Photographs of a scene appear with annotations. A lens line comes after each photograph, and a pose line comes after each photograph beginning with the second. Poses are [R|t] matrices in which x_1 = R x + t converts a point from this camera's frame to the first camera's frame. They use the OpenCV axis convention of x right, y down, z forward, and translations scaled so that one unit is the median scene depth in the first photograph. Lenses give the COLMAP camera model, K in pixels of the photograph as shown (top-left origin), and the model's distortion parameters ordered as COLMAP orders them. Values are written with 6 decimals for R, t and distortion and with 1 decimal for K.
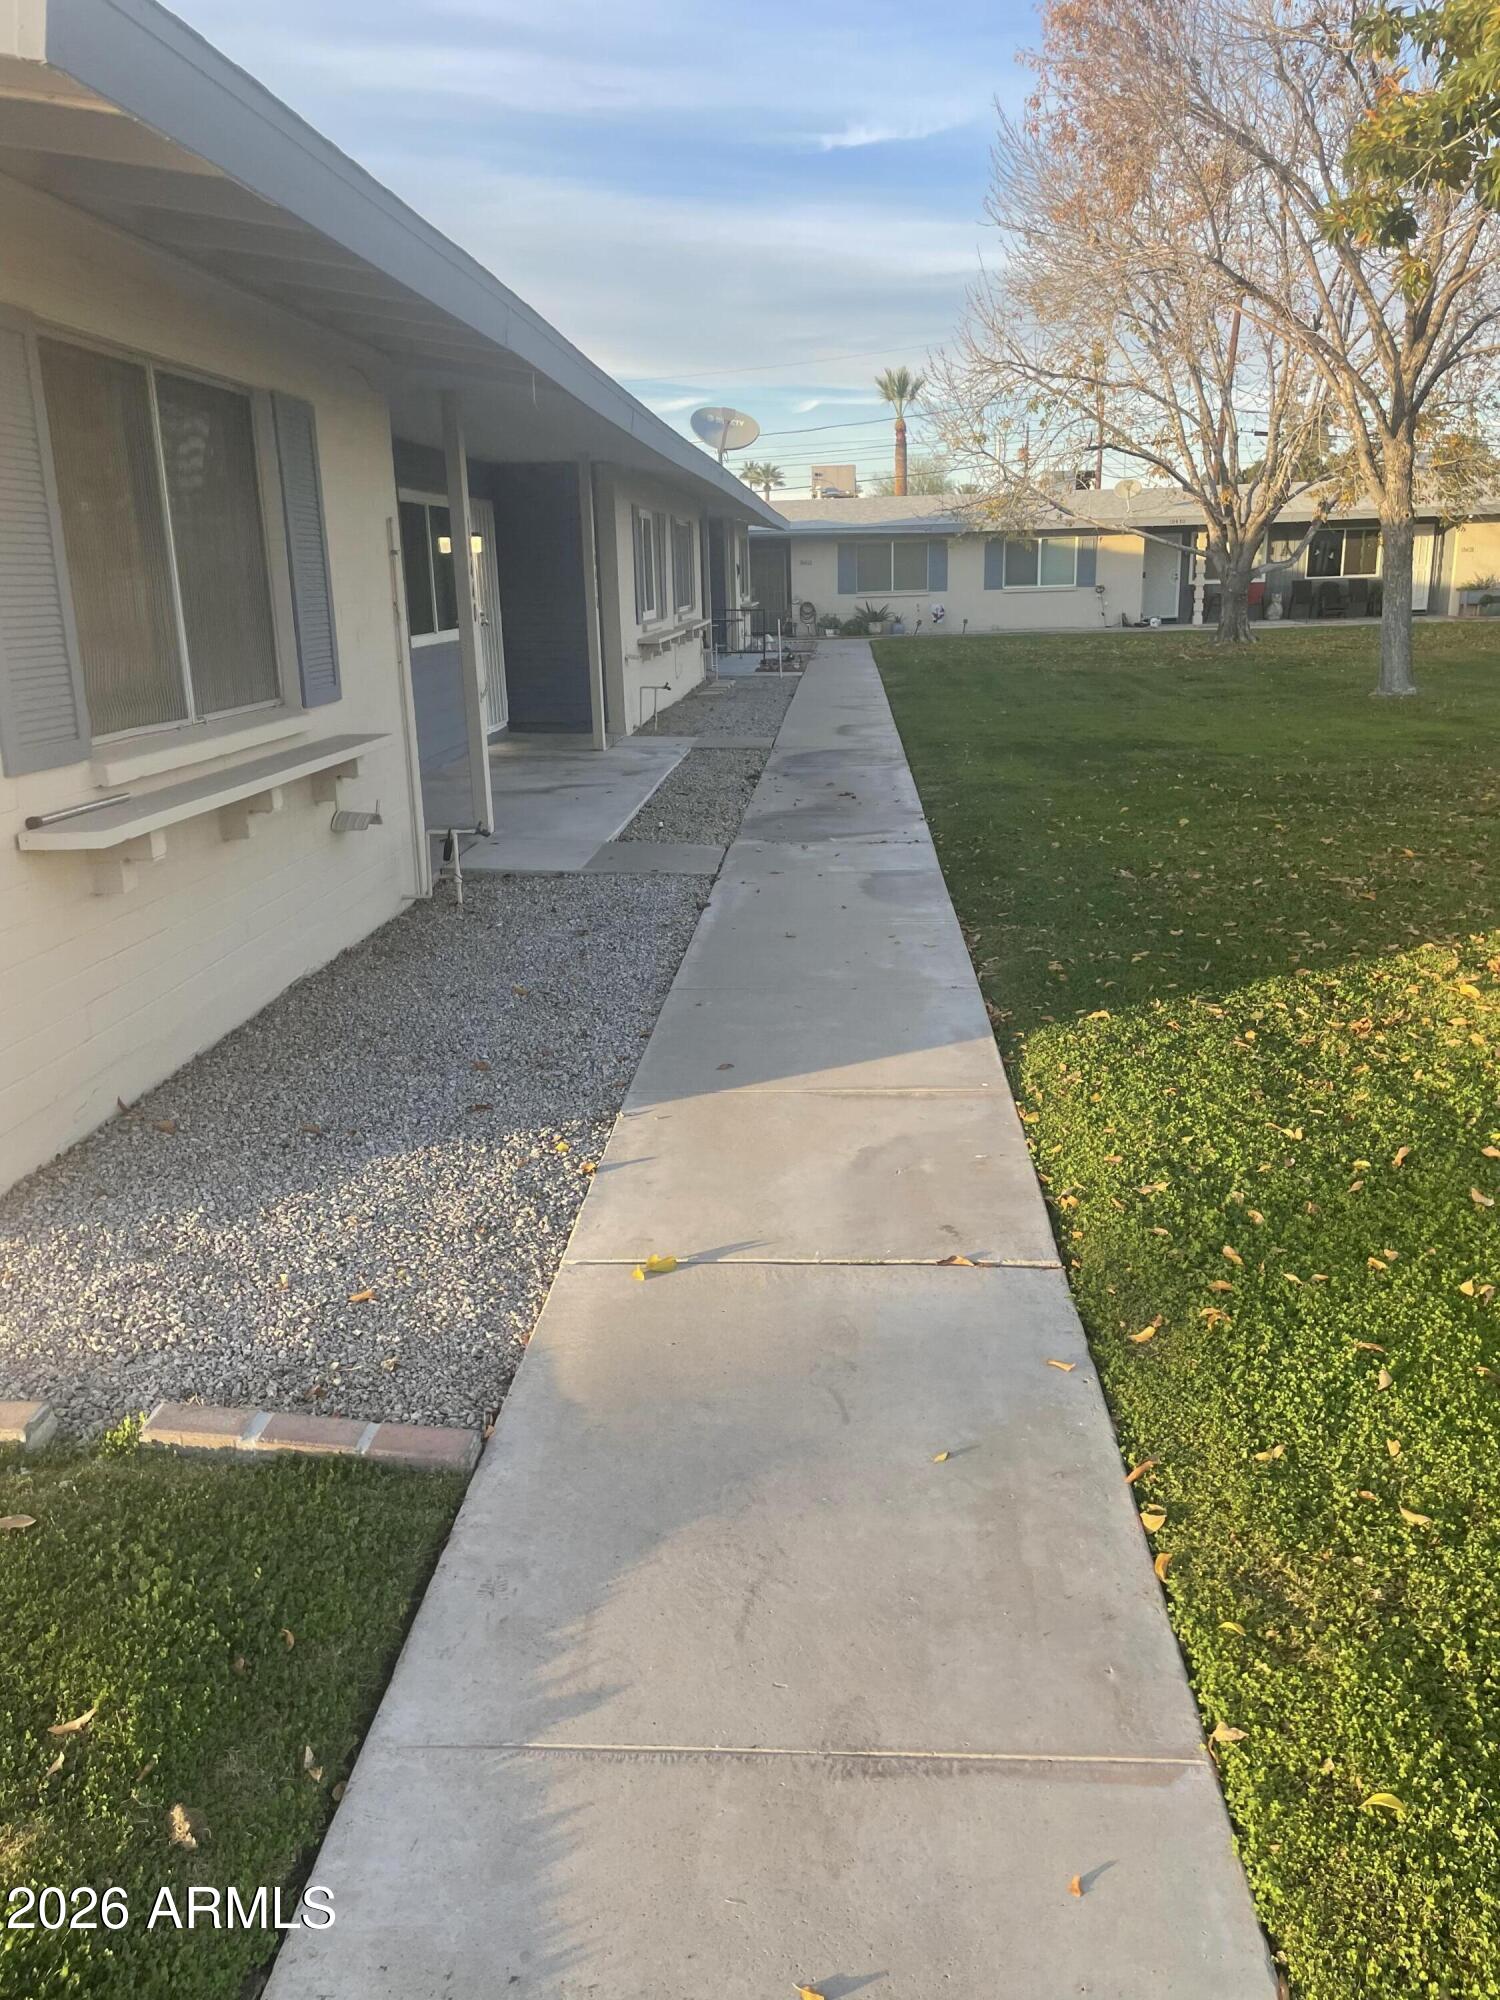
lens RADIAL K [[1504.3, 0, 750.0], [0, 1504.3, 1000.0], [0, 0, 1]] dist [0.086683, -0.104806]
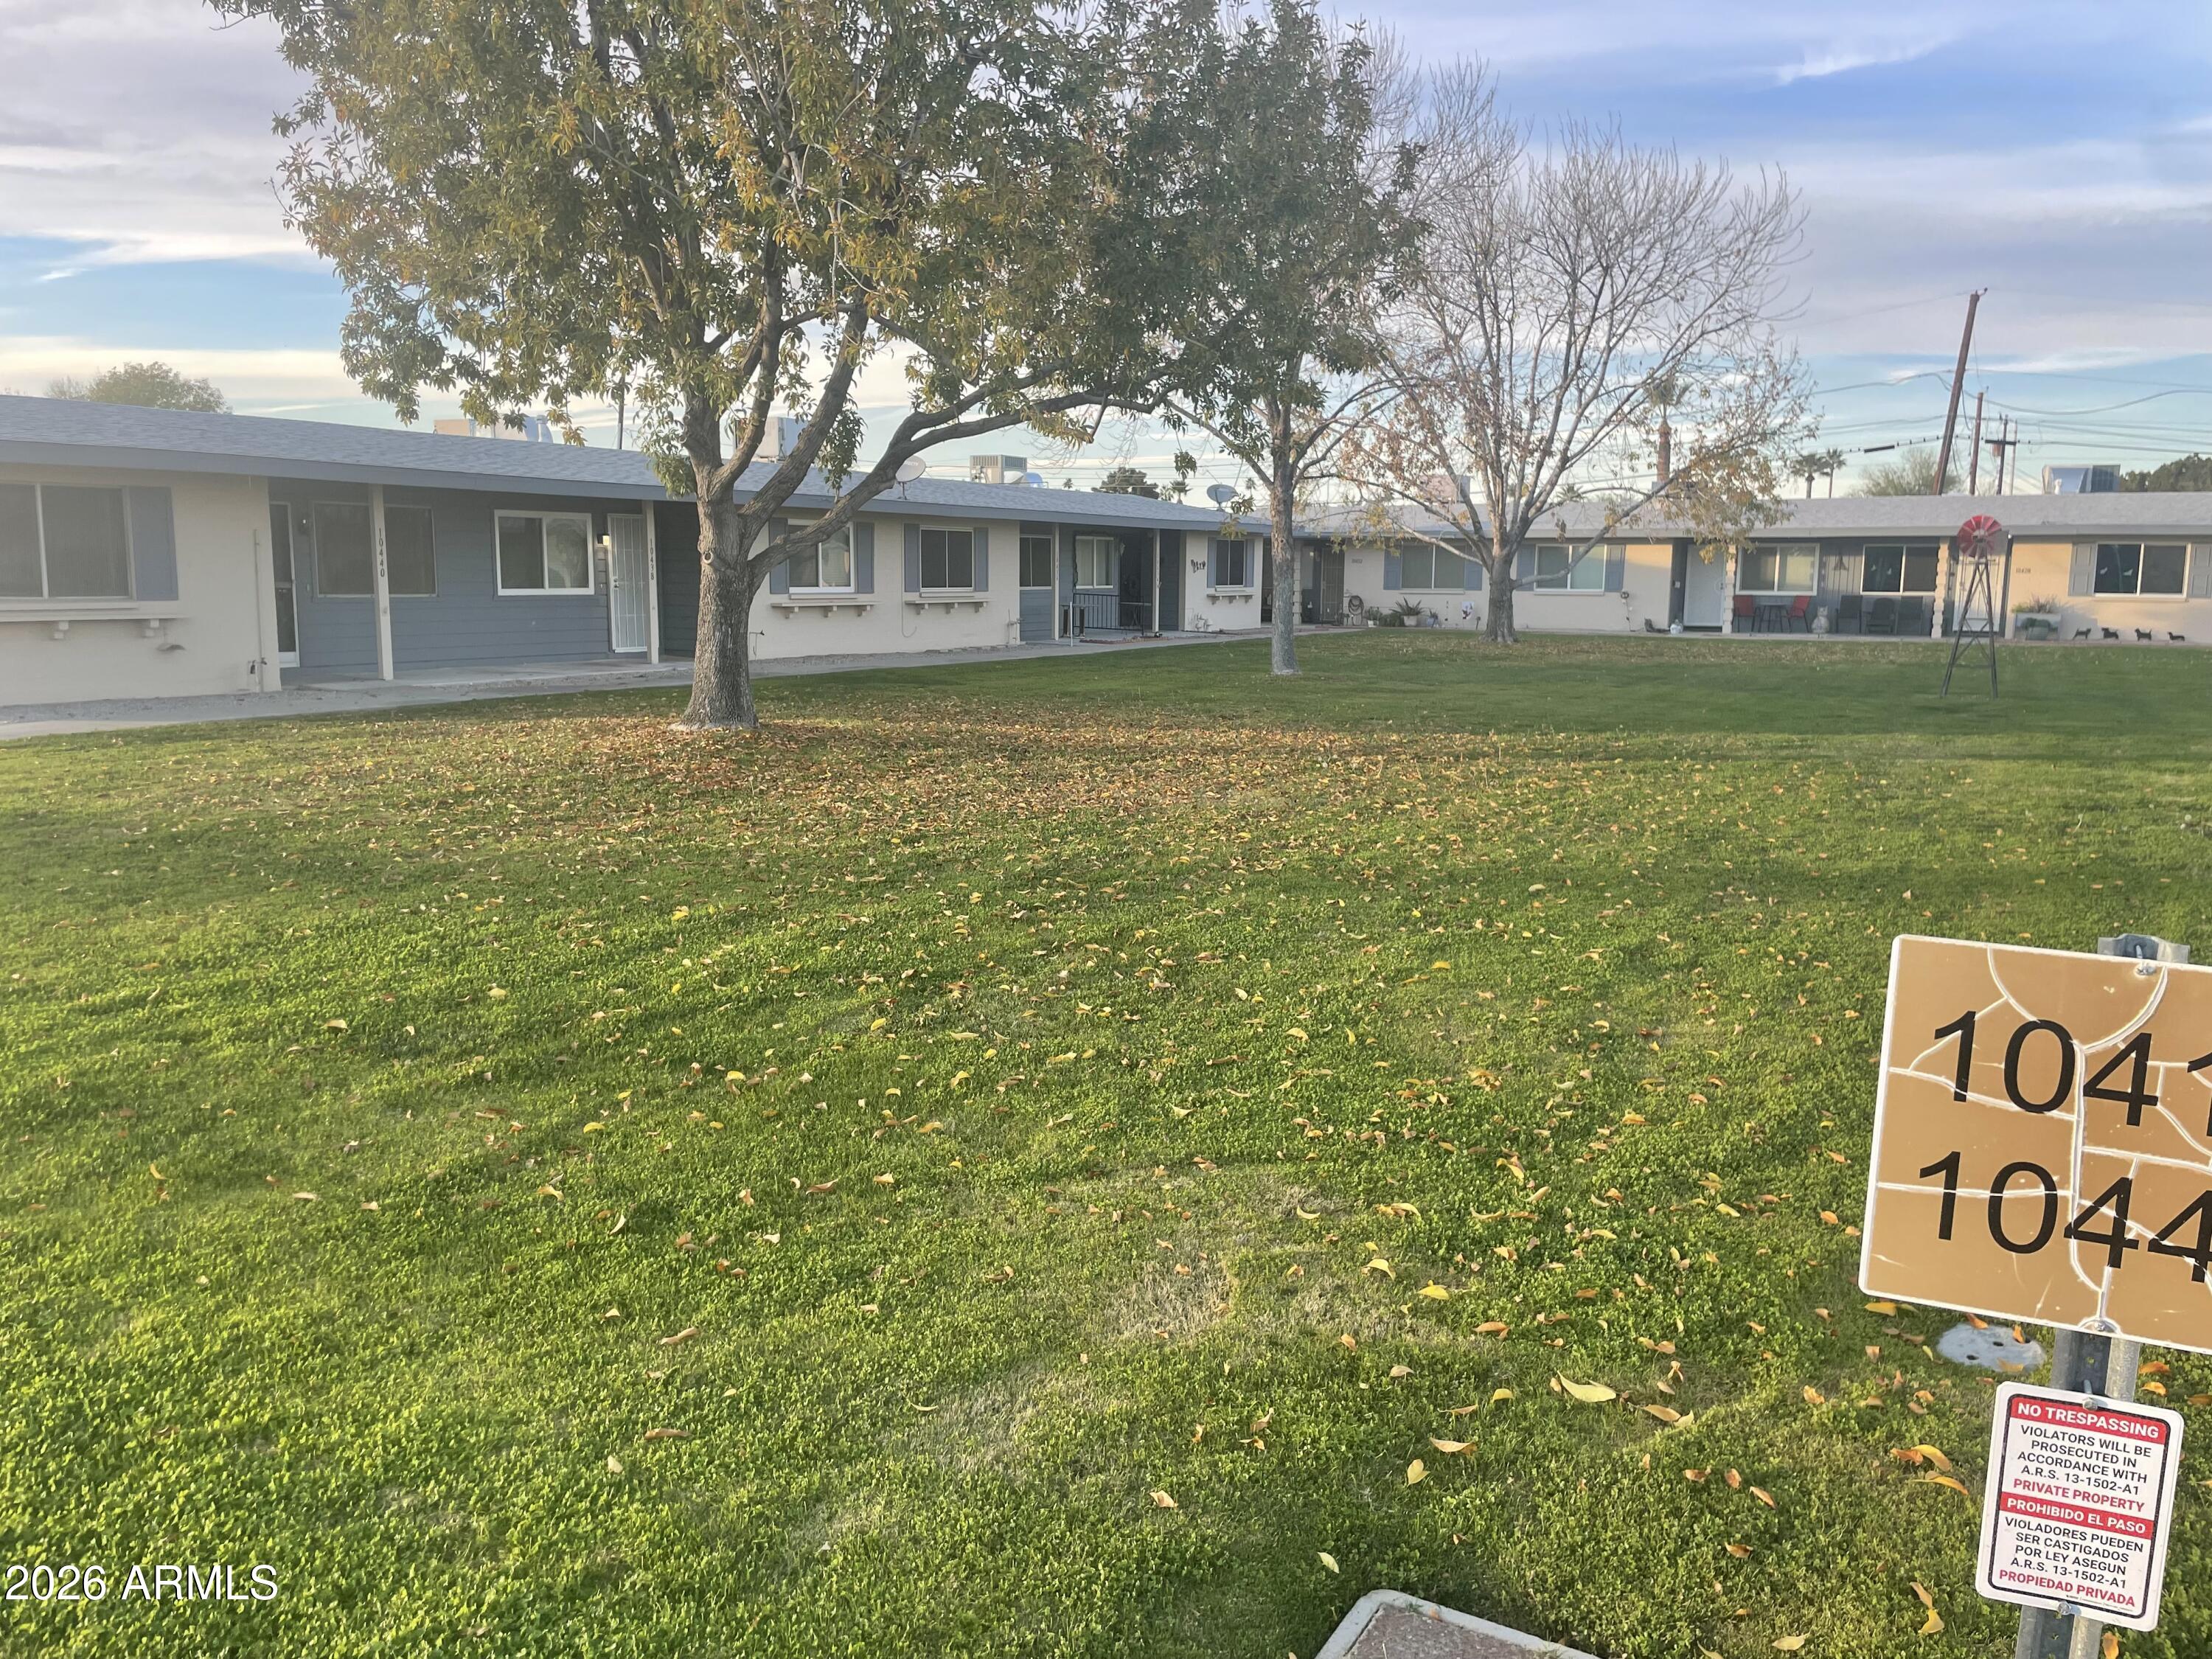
lens RADIAL K [[1663.8, 0, 1106.0], [0, 1663.8, 829.5], [0, 0, 1]] dist [0.086683, -0.104806]
pose [[0.909201, 0.098229, -0.404605, 0.385135], [-0.143649, 0.986109, -0.083392, 0.034600], [0.390793, 0.133941, 0.910681, -0.164326]]
